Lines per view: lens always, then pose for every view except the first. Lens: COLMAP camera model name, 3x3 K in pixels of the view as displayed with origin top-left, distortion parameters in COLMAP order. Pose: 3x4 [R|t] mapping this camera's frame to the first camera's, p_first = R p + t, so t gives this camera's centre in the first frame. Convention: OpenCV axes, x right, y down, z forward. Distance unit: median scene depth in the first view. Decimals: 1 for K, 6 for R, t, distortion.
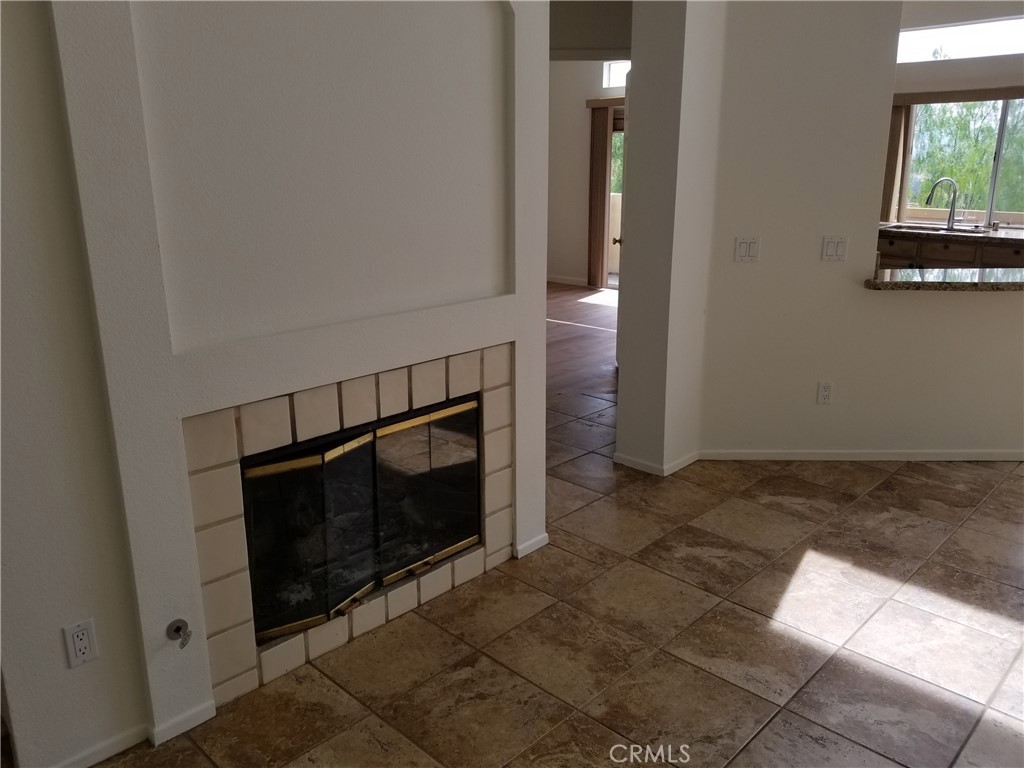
lens RADIAL K [[799.6, 0, 493.9], [0, 799.6, 377.1], [0, 0, 1]] dist [0.077316, -0.123931]
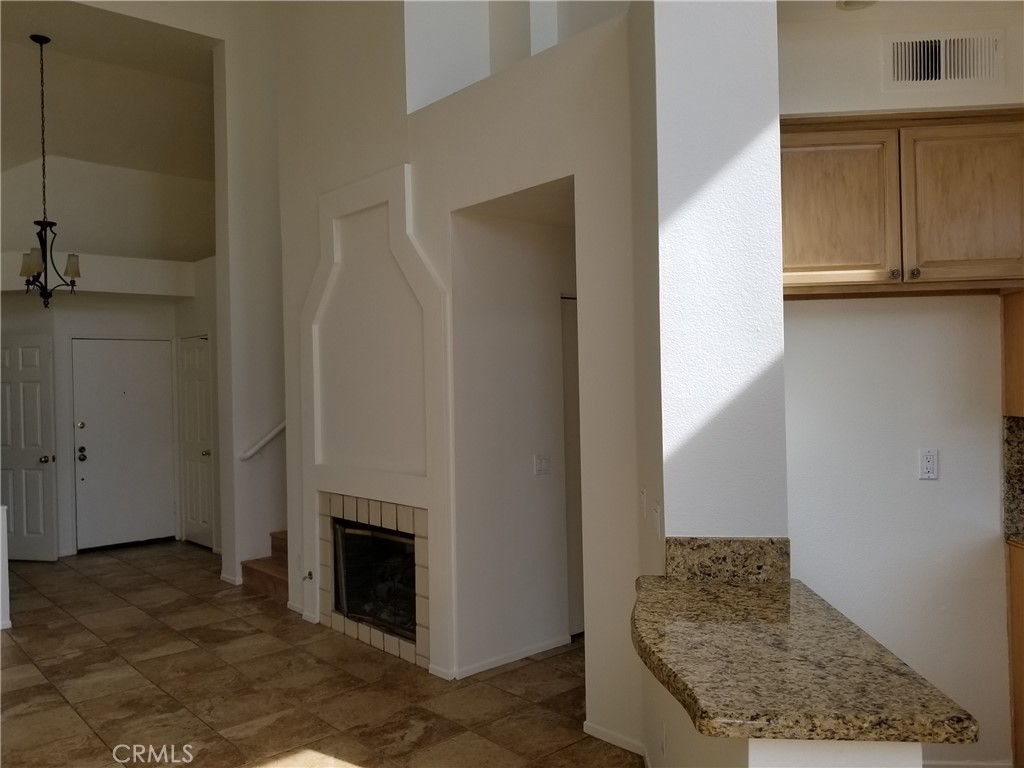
lens RADIAL K [[799.6, 0, 490.6], [0, 799.6, 383.5], [0, 0, 1]] dist [0.077316, -0.123931]
pose [[-0.078438, 0.009861, -0.996870, 1.351104], [-0.239992, 0.970357, 0.028482, -0.309106], [0.967601, 0.241475, -0.073746, 1.049277]]
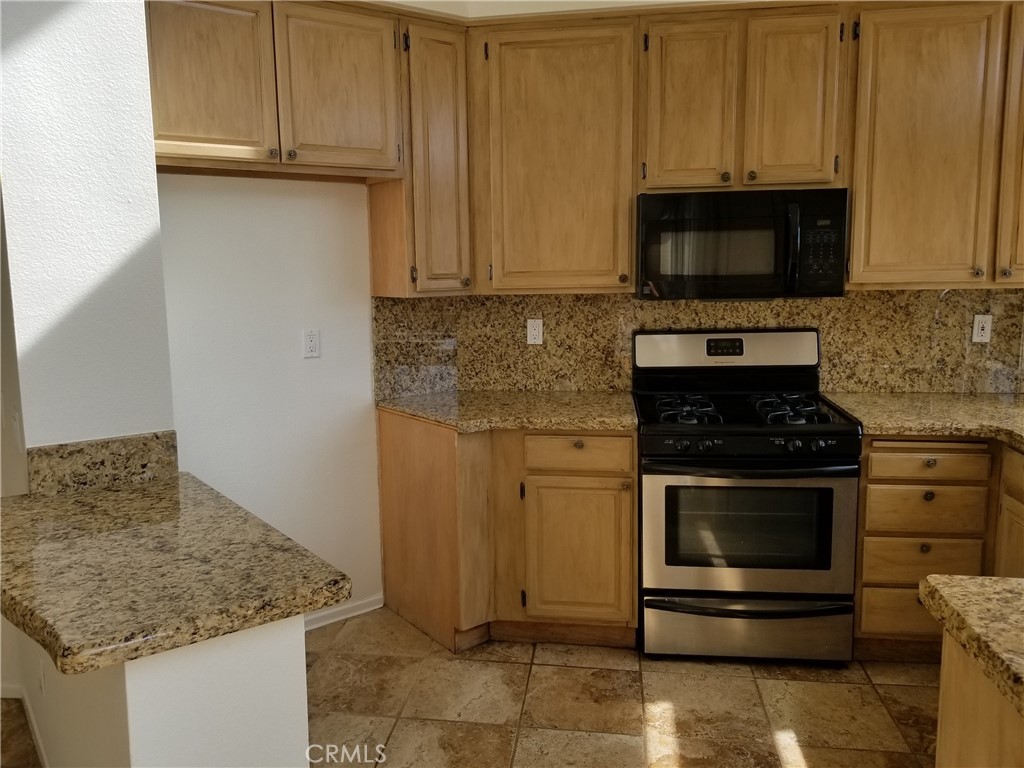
lens RADIAL K [[799.6, 0, 496.5], [0, 799.6, 369.1], [0, 0, 1]] dist [0.077316, -0.123931]
pose [[0.594705, 0.104497, -0.797124, 1.326601], [-0.198797, 0.979839, -0.019866, -0.308596], [0.778977, 0.170280, 0.603489, 1.065342]]
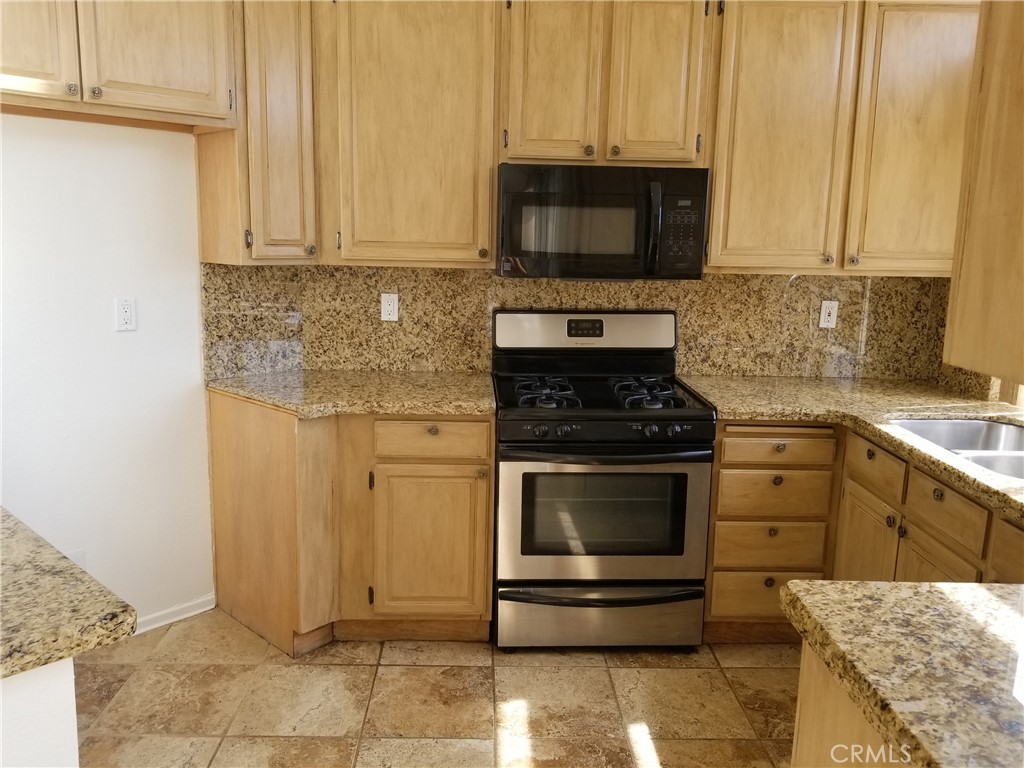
lens RADIAL K [[799.6, 0, 505.0], [0, 799.6, 370.7], [0, 0, 1]] dist [0.077316, -0.123931]
pose [[0.723002, 0.138344, -0.676852, 1.306651], [-0.207260, 0.978050, -0.021484, -0.314524], [0.659023, 0.155817, 0.735805, 1.091693]]
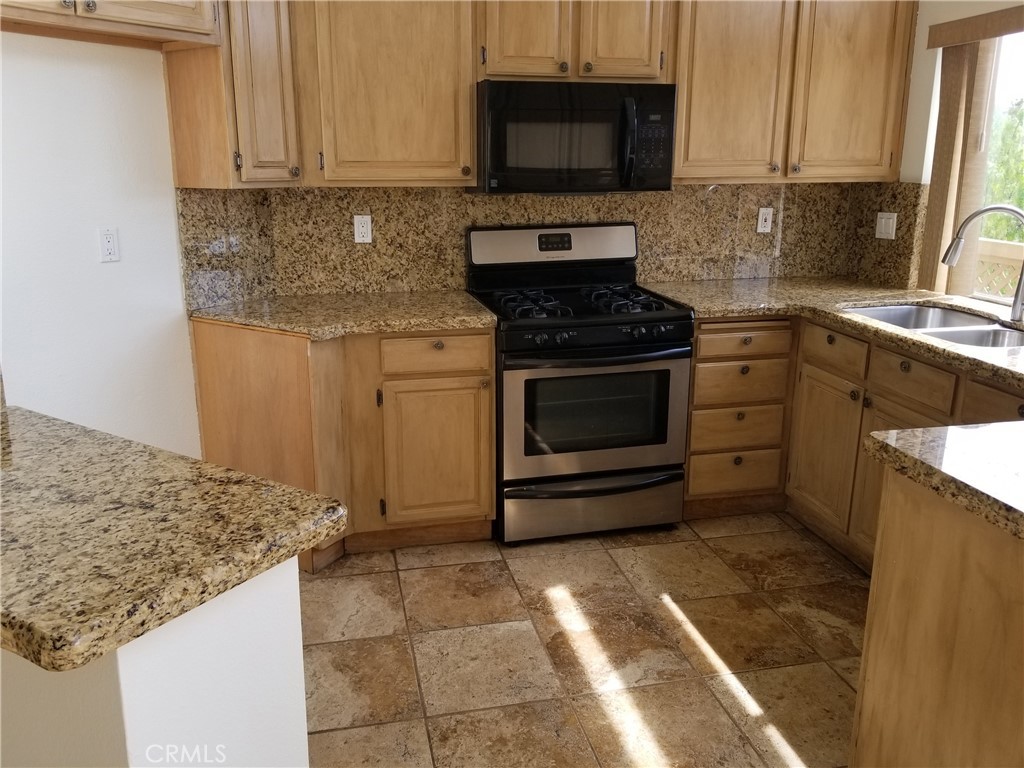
lens RADIAL K [[799.6, 0, 497.4], [0, 799.6, 359.0], [0, 0, 1]] dist [0.077316, -0.123931]
pose [[0.839434, 0.136250, -0.526104, 1.257180], [-0.147456, 0.988850, 0.020816, -0.291739], [0.523074, 0.060104, 0.850165, 1.028557]]
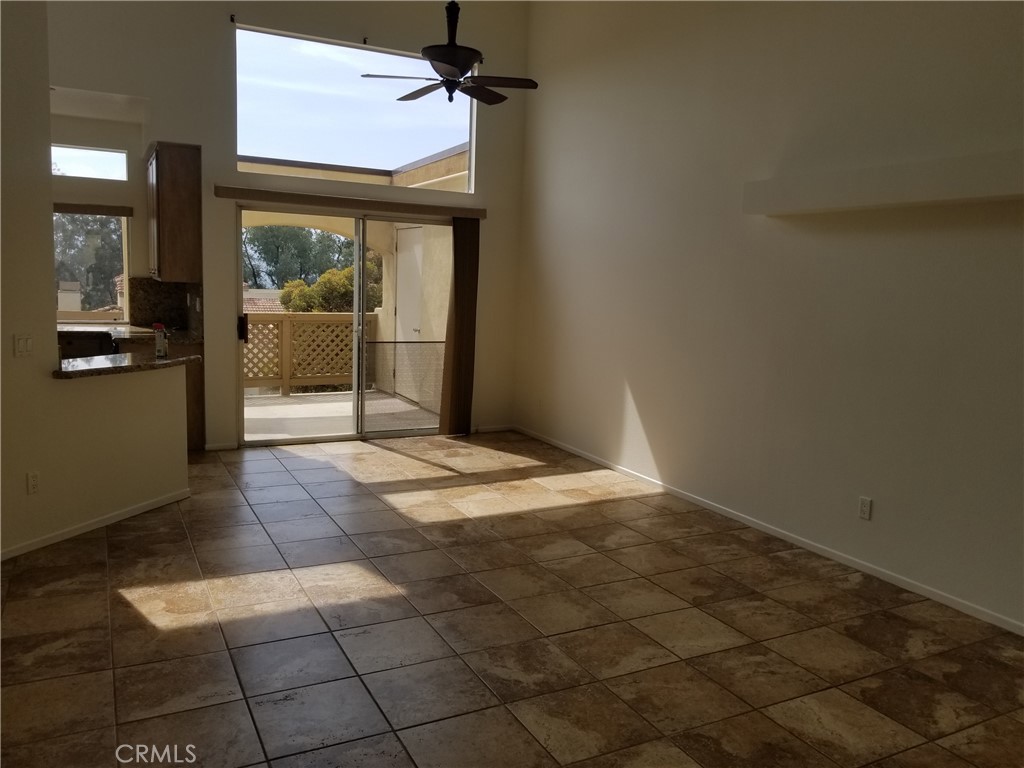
lens RADIAL K [[799.6, 0, 516.1], [0, 799.6, 379.6], [0, 0, 1]] dist [0.077316, -0.123931]
pose [[0.305335, -0.102888, 0.946670, -0.456490], [0.213566, 0.976219, 0.037217, -0.019093], [-0.927987, 0.190813, 0.320047, 0.087410]]
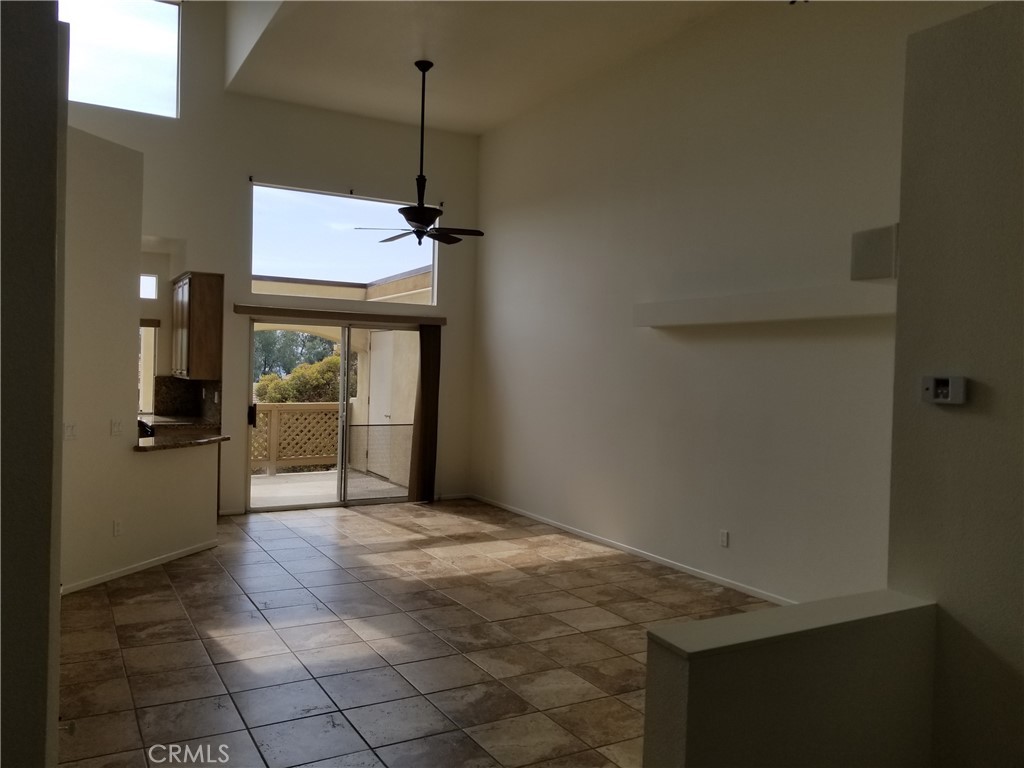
lens RADIAL K [[799.6, 0, 490.3], [0, 799.6, 358.1], [0, 0, 1]] dist [0.077316, -0.123931]
pose [[0.287132, 0.024750, 0.957571, -0.958510], [0.226475, 0.969570, -0.092969, 0.014059], [-0.930733, 0.243560, 0.272790, -0.086311]]
